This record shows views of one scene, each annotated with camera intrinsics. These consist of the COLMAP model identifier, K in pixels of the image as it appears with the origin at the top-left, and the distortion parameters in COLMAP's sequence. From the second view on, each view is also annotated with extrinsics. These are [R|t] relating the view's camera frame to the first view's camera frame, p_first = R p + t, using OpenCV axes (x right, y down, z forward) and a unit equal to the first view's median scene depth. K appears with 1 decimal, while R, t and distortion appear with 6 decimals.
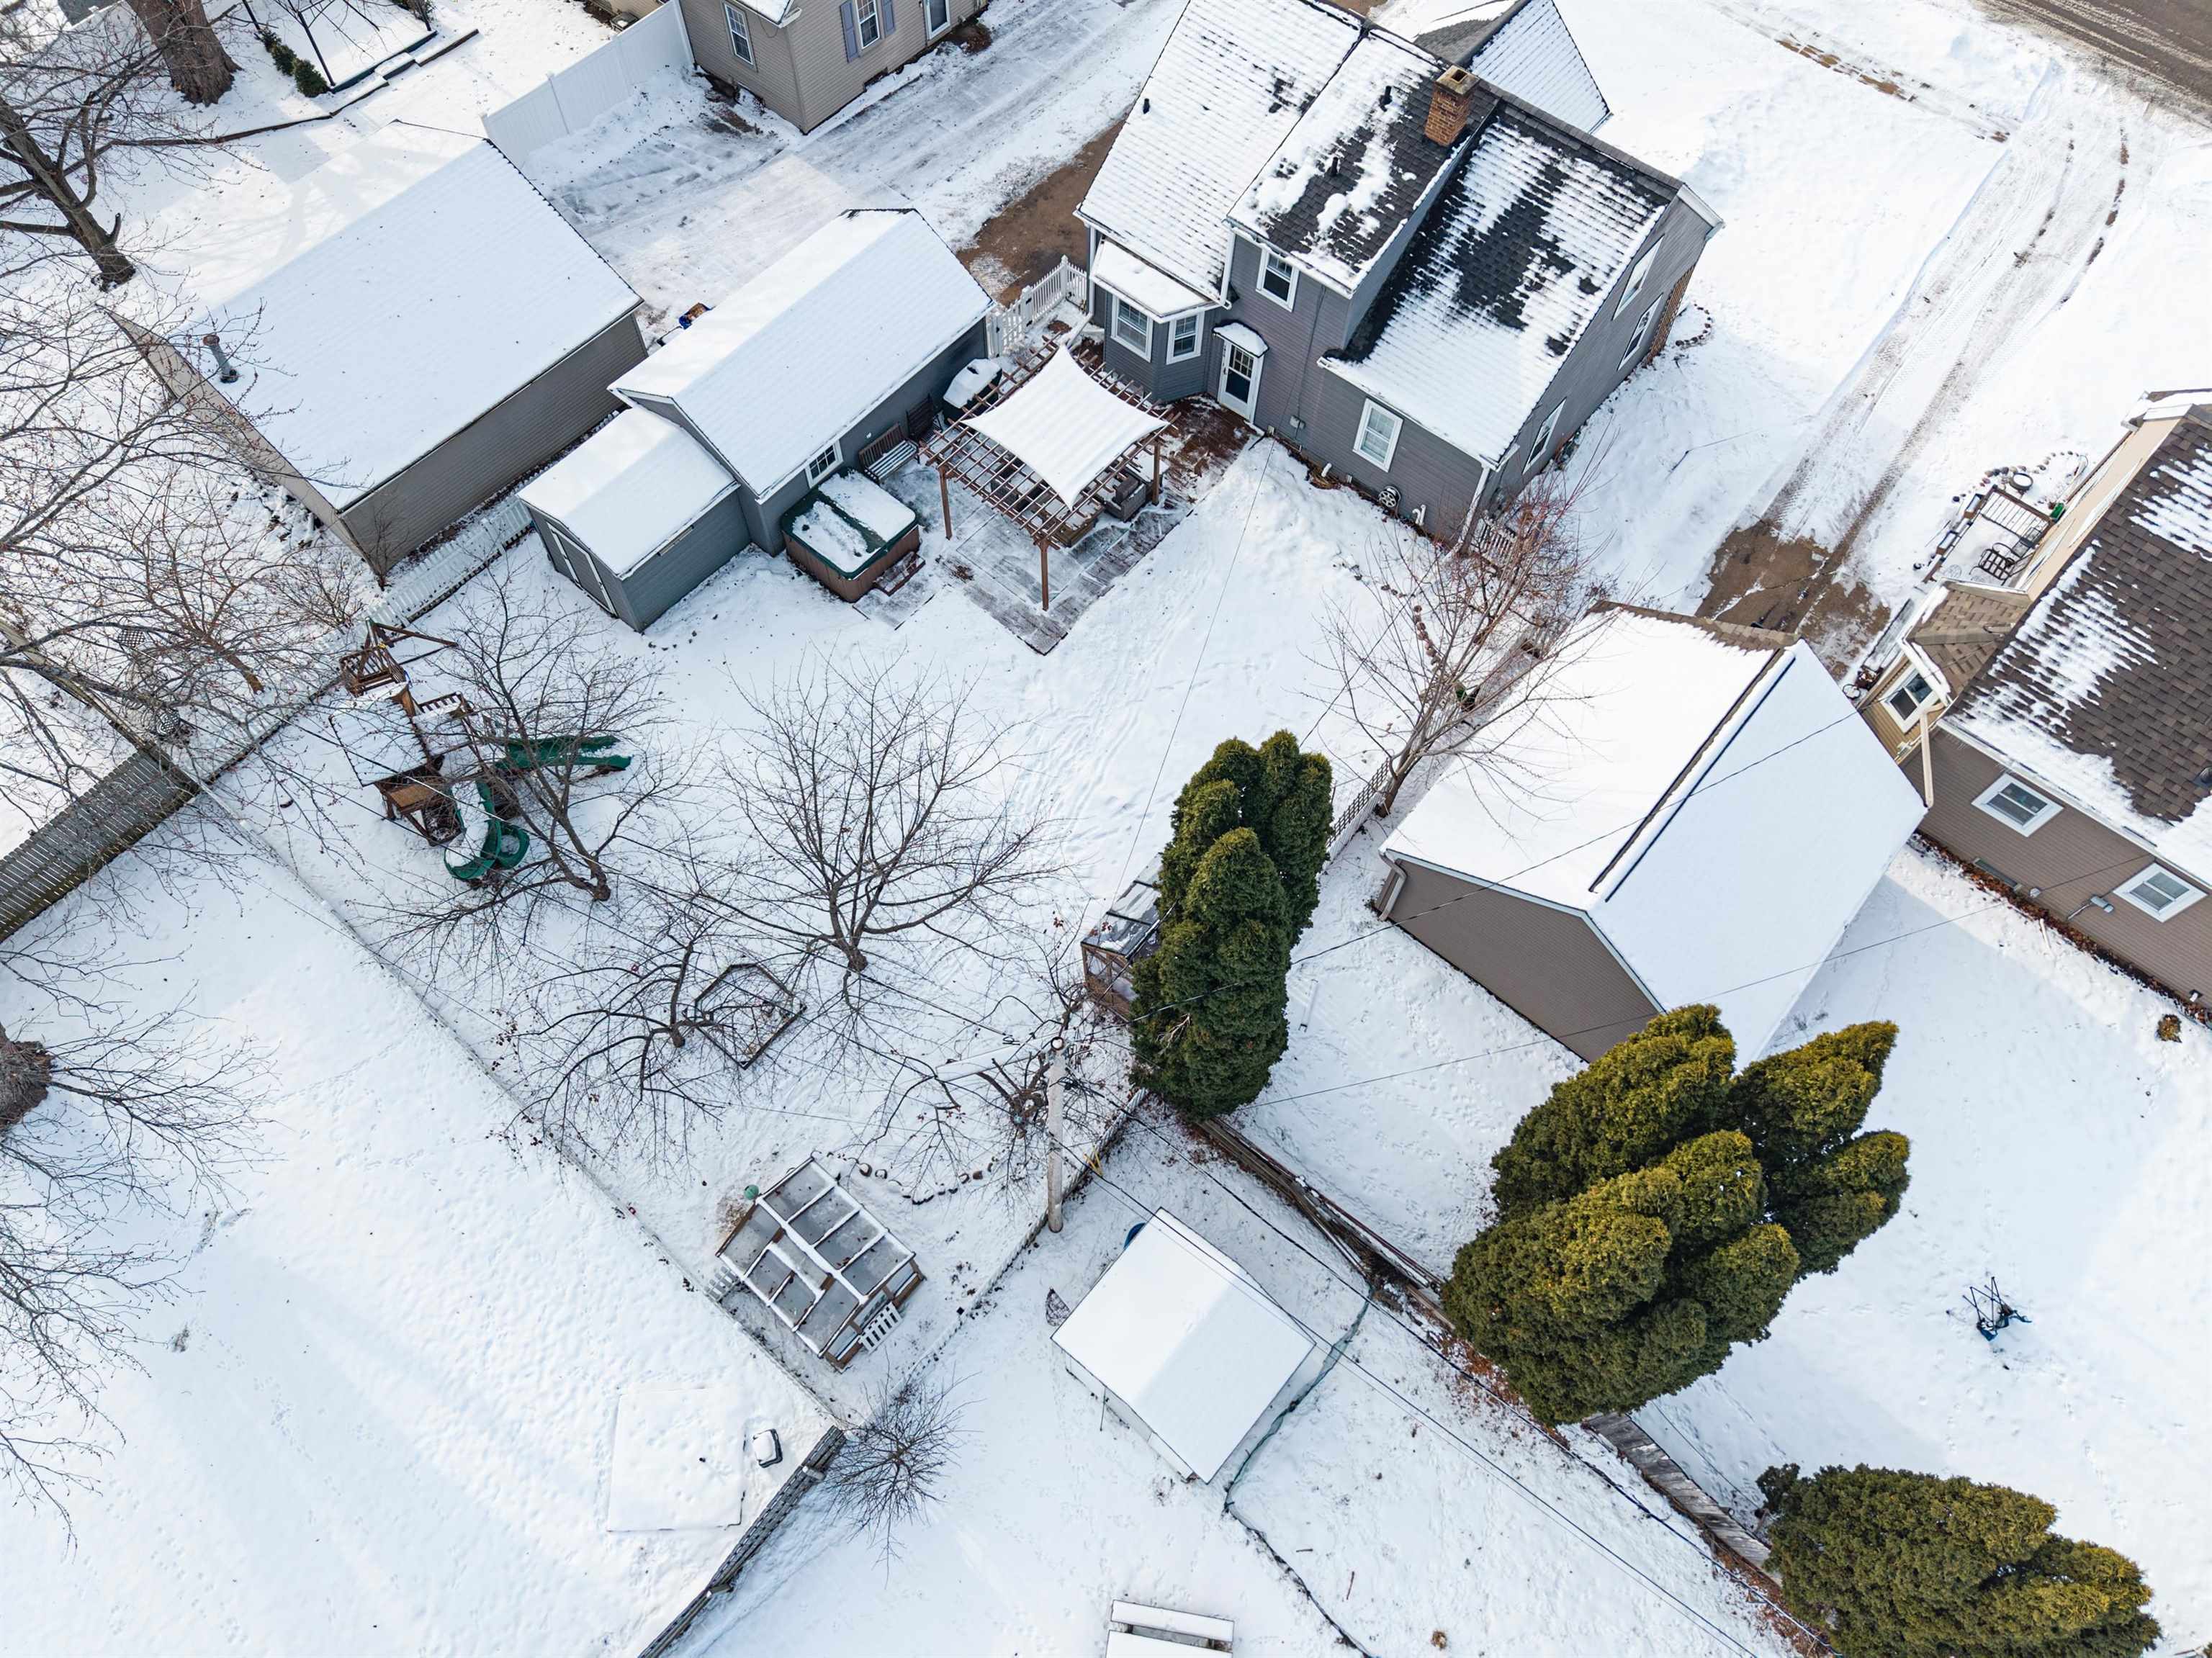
lens RADIAL K [[1482.3, 0, 1108.0], [0, 1482.3, 828.3], [0, 0, 1]] dist [0.021417, -0.021319]
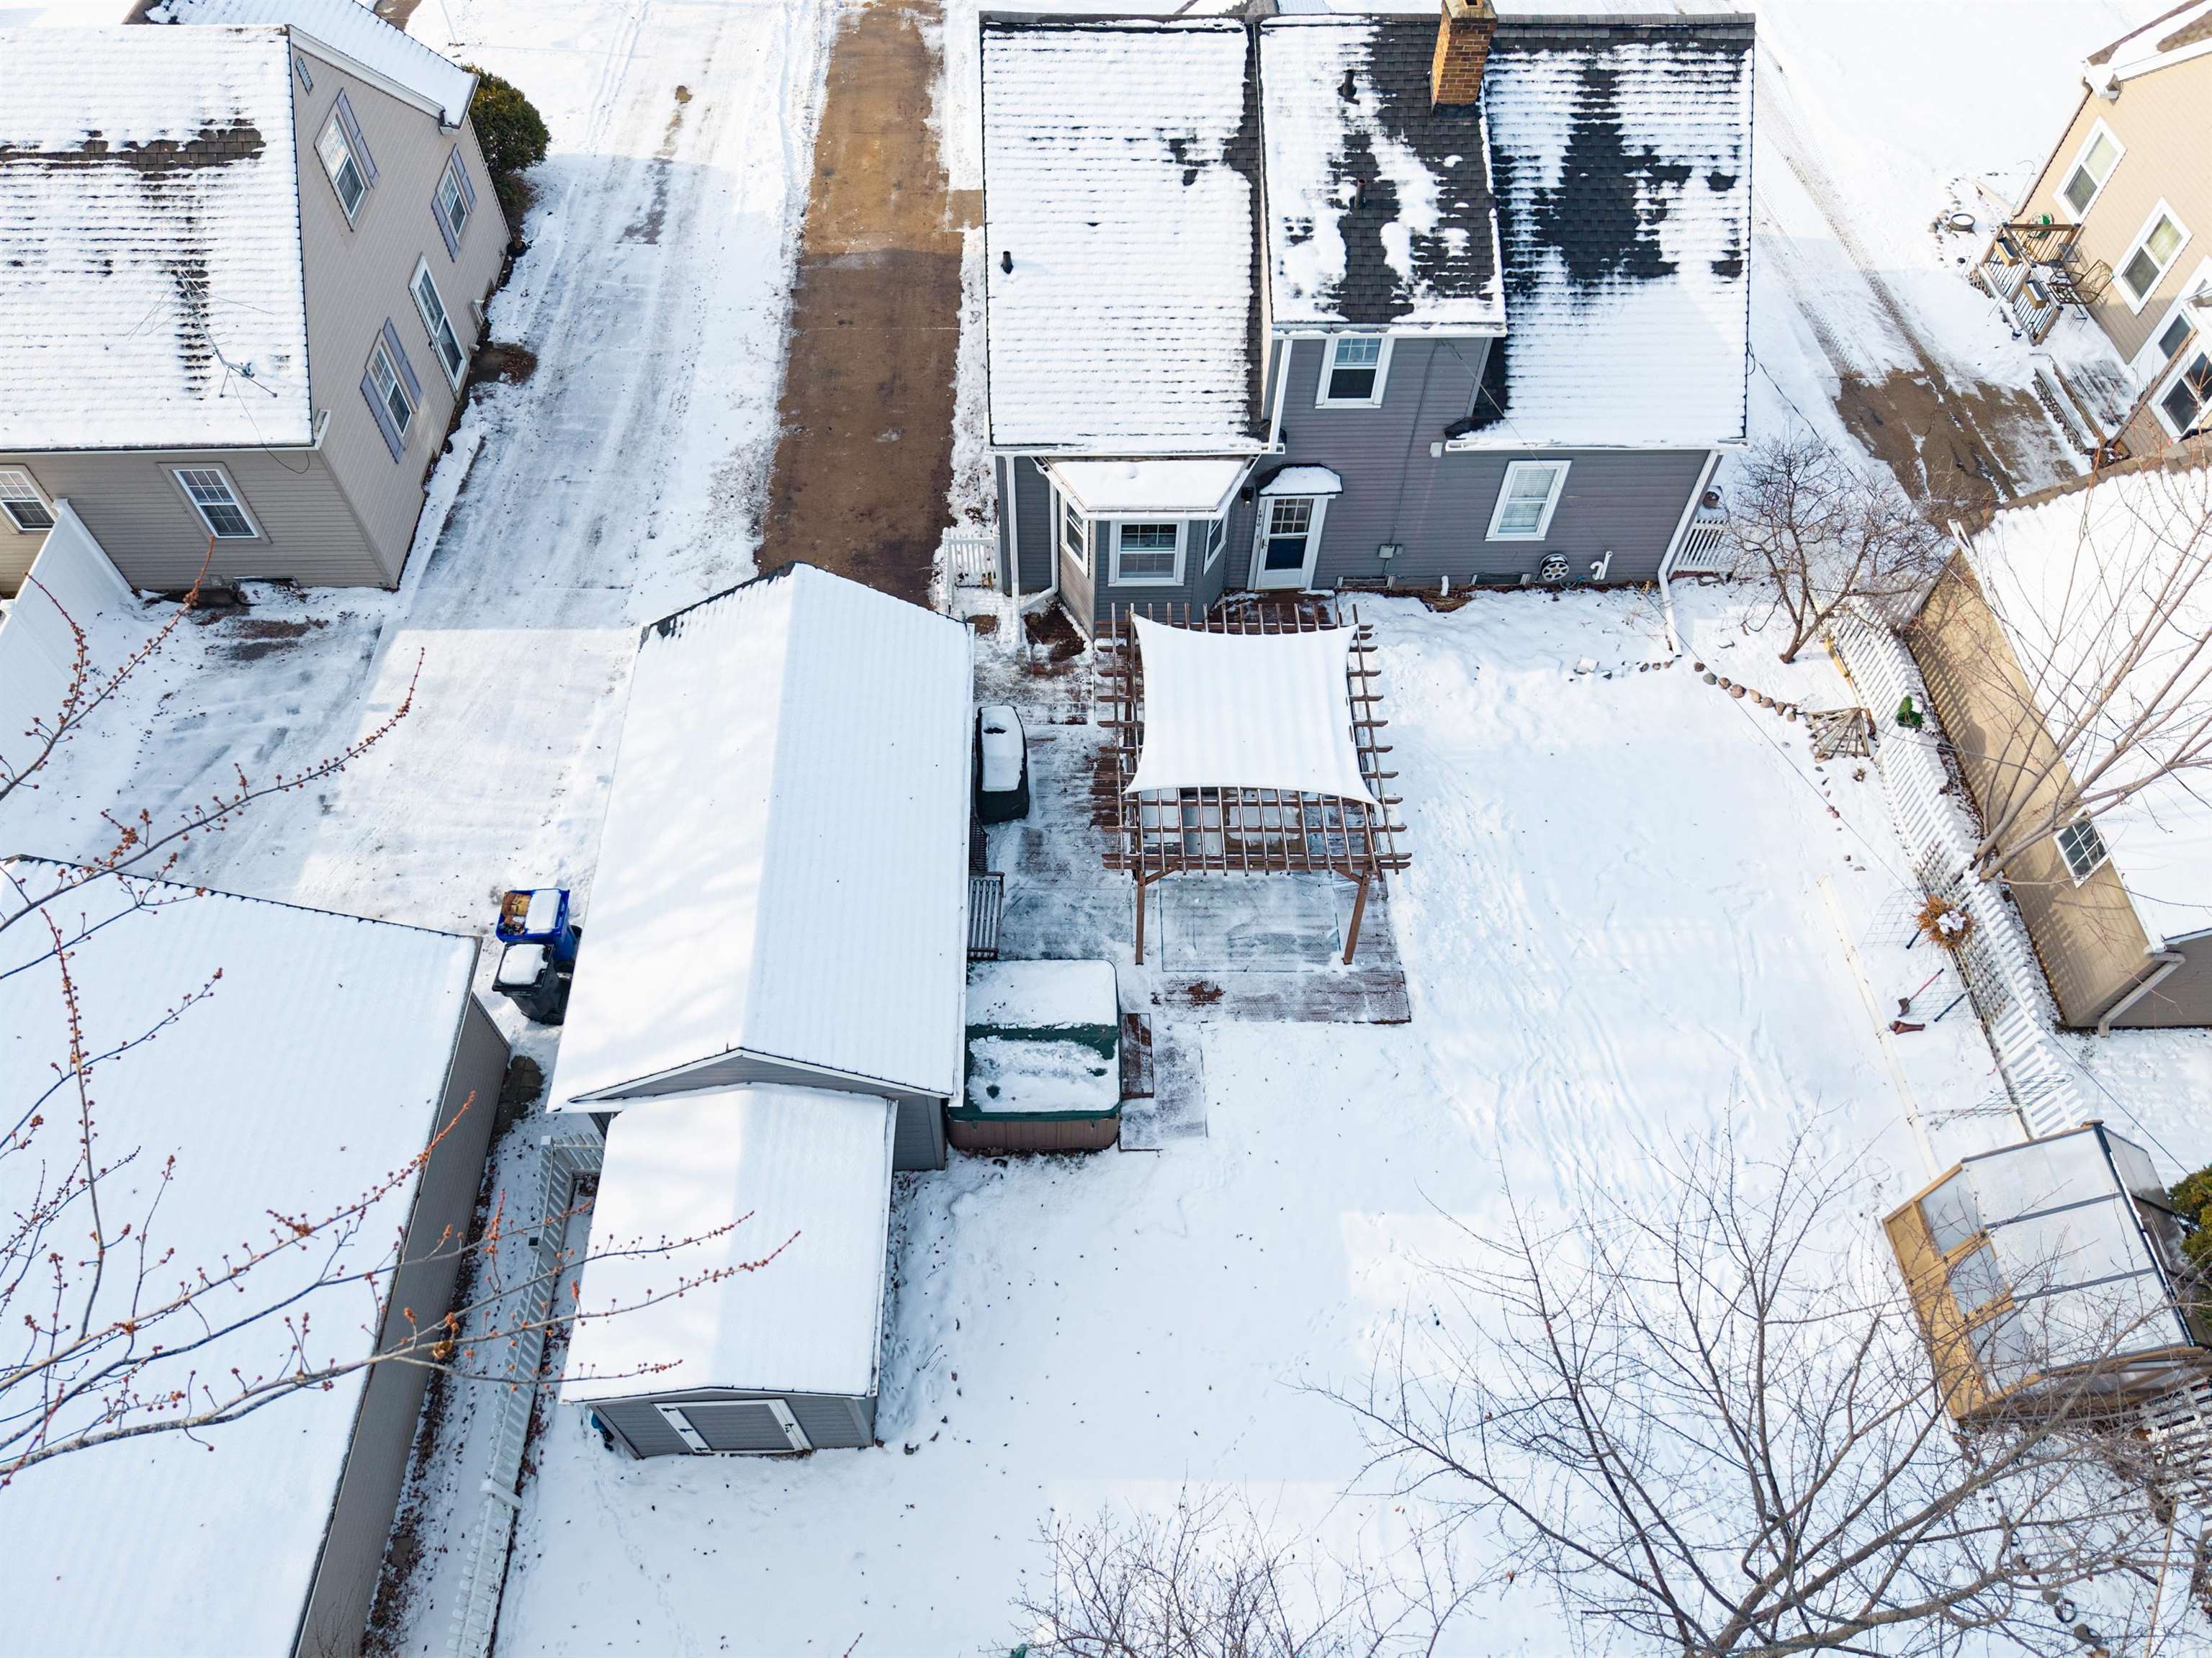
lens RADIAL K [[1482.3, 0, 1108.0], [0, 1482.3, 828.3], [0, 0, 1]] dist [0.021417, -0.021319]
pose [[0.747244, -0.547526, 0.376620, -0.339365], [0.589009, 0.808103, 0.006170, -0.269732], [-0.307725, 0.217222, 0.926347, 0.445127]]
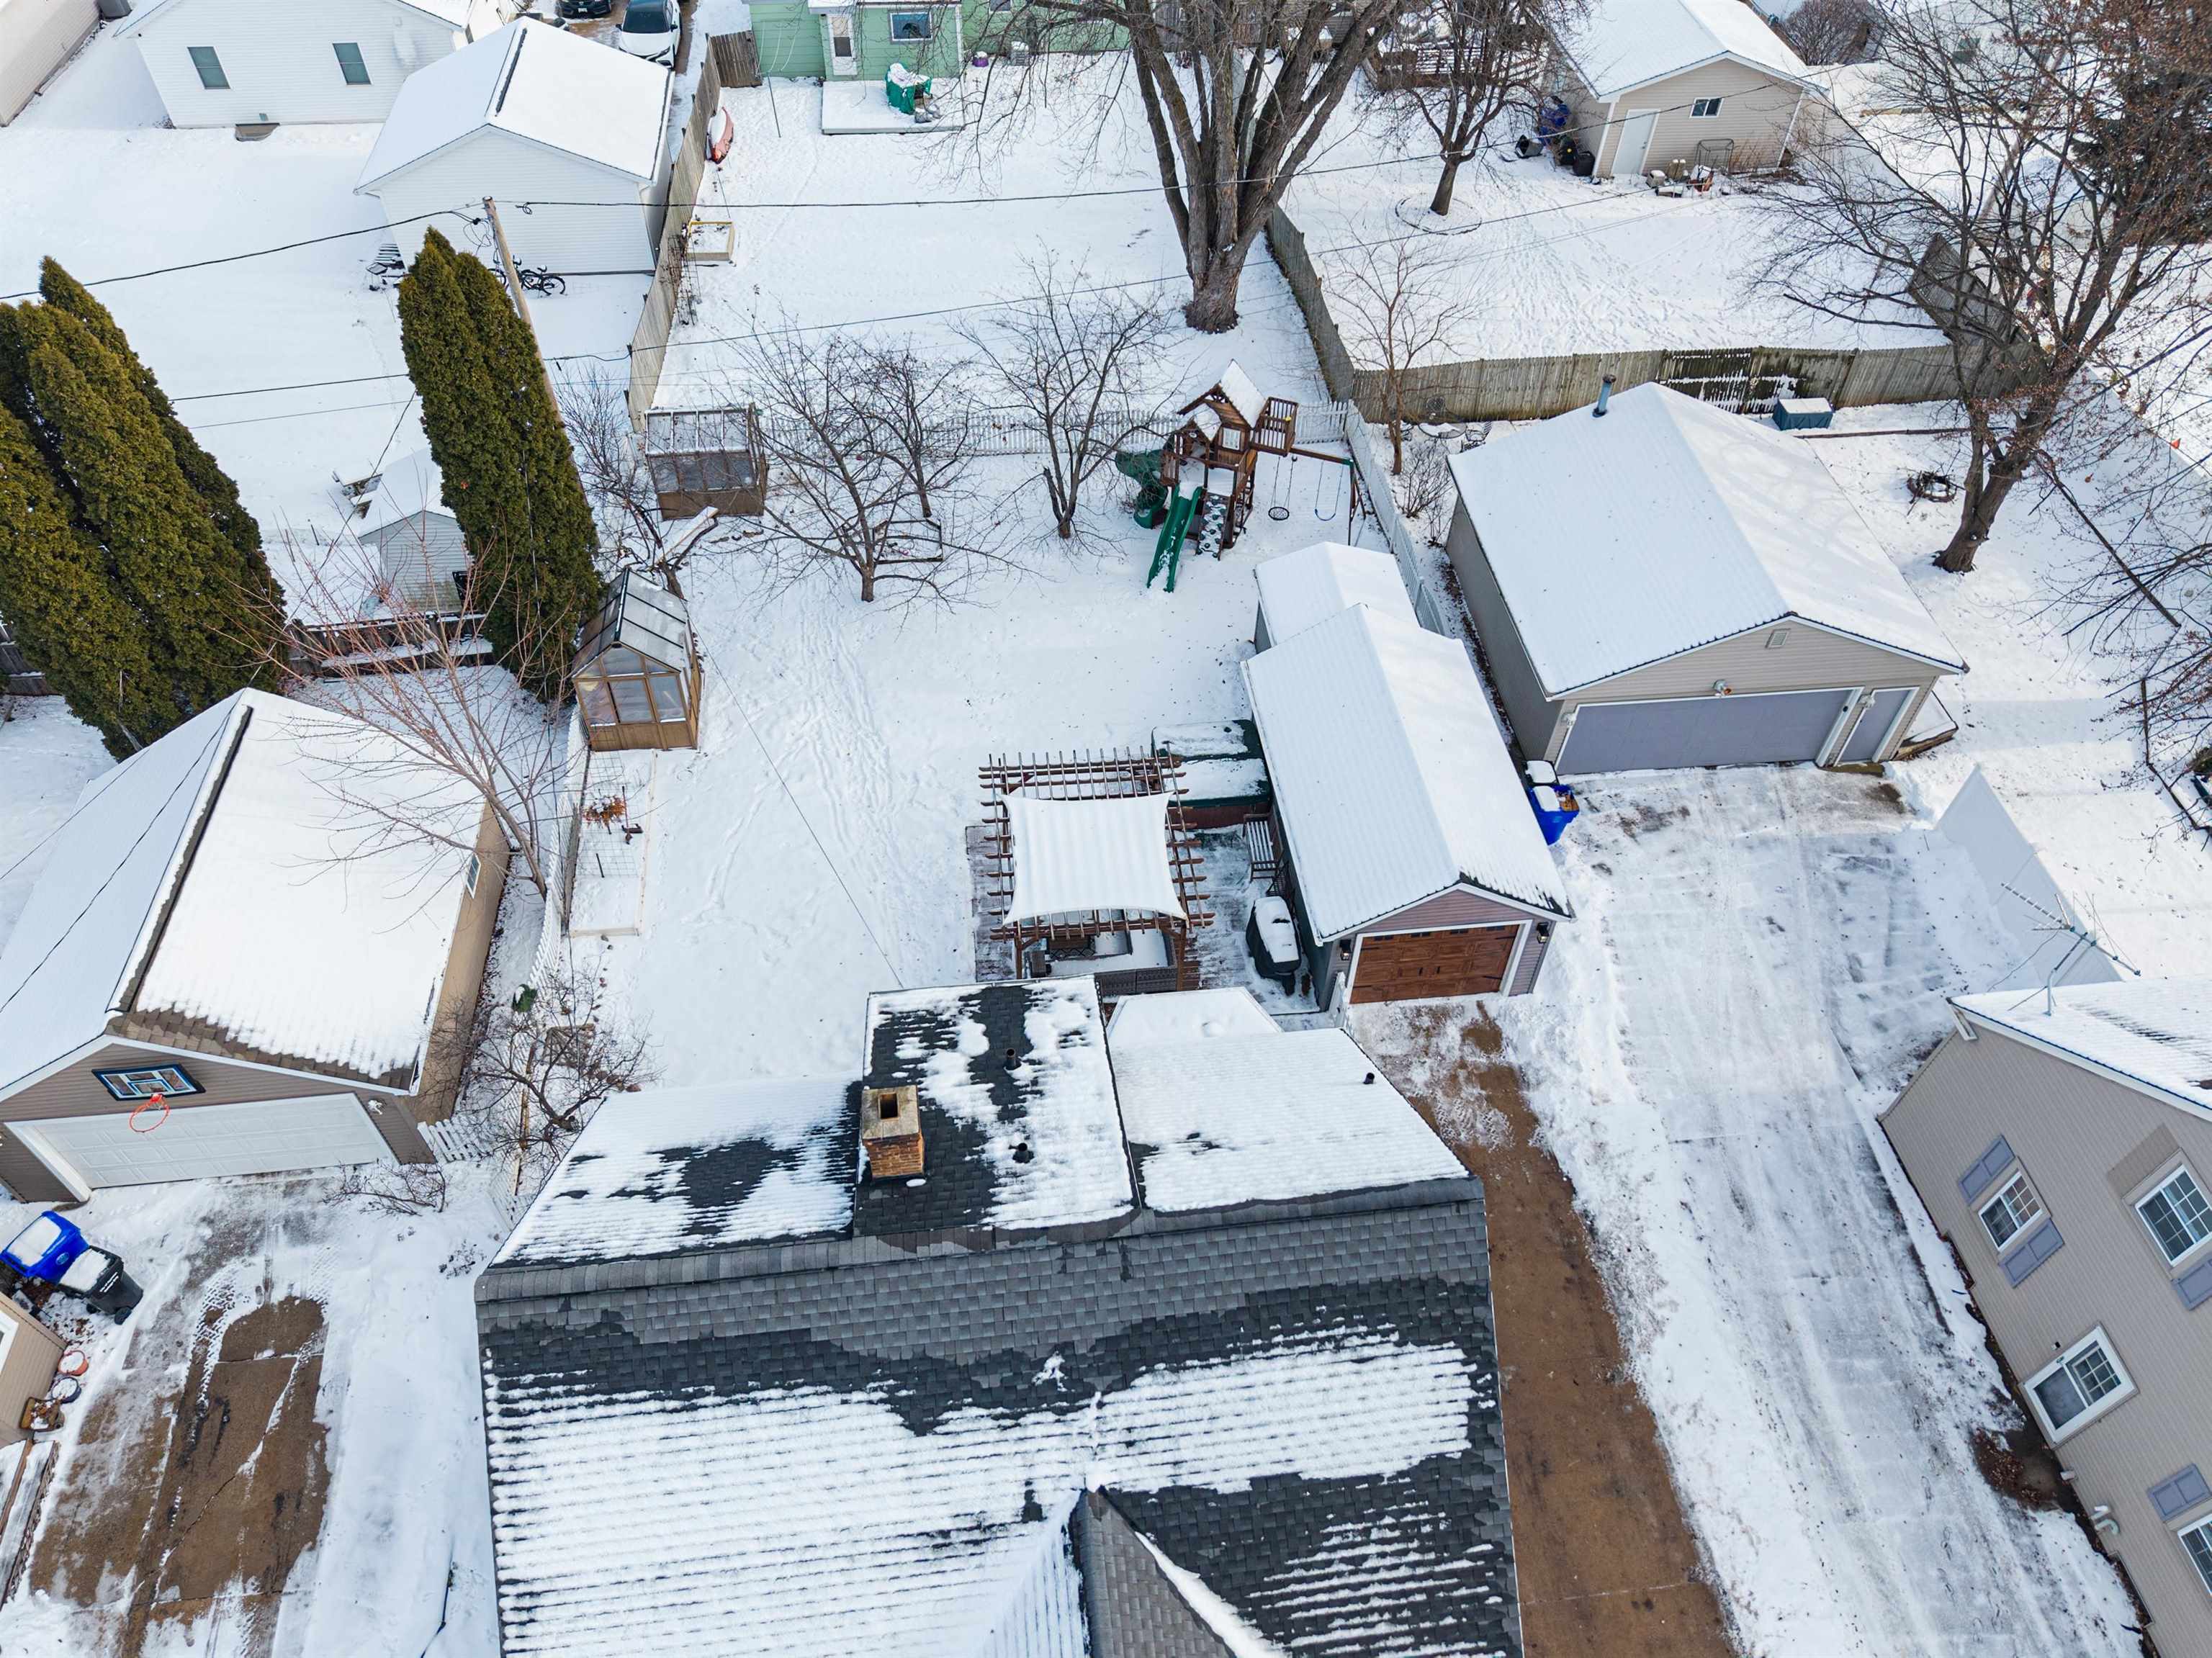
lens RADIAL K [[1482.3, 0, 1108.0], [0, 1482.3, 828.3], [0, 0, 1]] dist [0.021417, -0.021319]
pose [[-0.688011, 0.521296, -0.504868, 0.378904], [-0.658709, -0.156653, 0.735909, -0.892294], [0.304537, 0.838875, 0.451161, 0.613020]]
